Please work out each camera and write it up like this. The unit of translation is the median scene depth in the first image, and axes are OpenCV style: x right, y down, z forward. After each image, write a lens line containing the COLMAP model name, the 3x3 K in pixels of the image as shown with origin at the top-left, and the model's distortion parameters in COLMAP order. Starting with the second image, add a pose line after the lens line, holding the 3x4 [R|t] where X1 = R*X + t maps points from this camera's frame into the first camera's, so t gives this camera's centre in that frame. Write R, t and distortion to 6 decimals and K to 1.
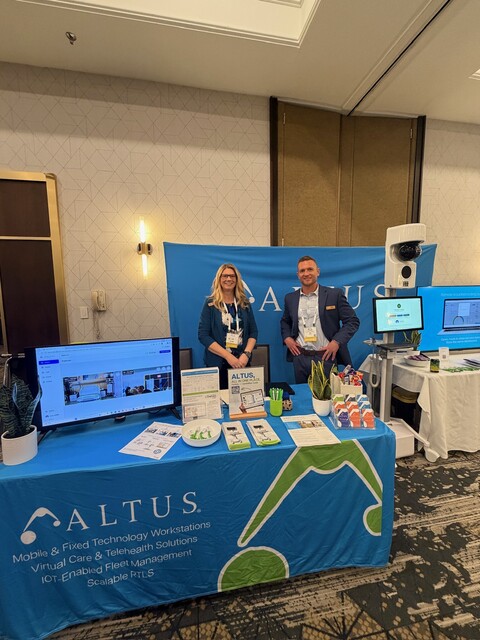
lens RADIAL K [[257.8, 0, 236.5], [0, 257.8, 320.5], [0, 0, 1]] dist [0.000031, 0.000453]
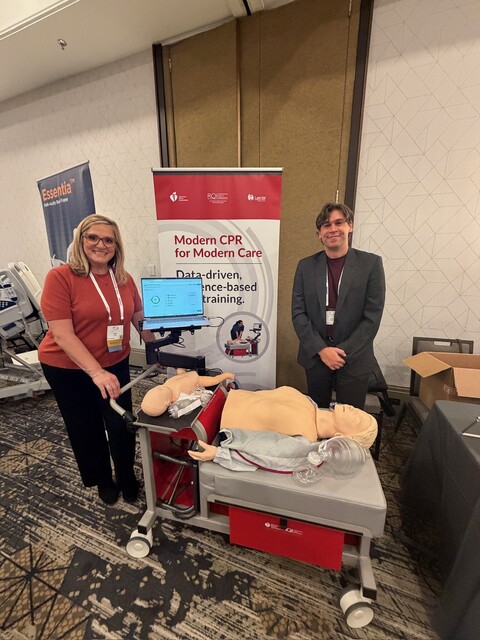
lens RADIAL K [[257.8, 0, 234.2], [0, 257.8, 318.6], [0, 0, 1]] dist [0.000031, 0.000453]
pose [[0.853537, 0.109602, -0.509373, 1.489035], [-0.061365, 0.991967, 0.110614, -0.059638], [0.517405, -0.063155, 0.853407, 0.503703]]
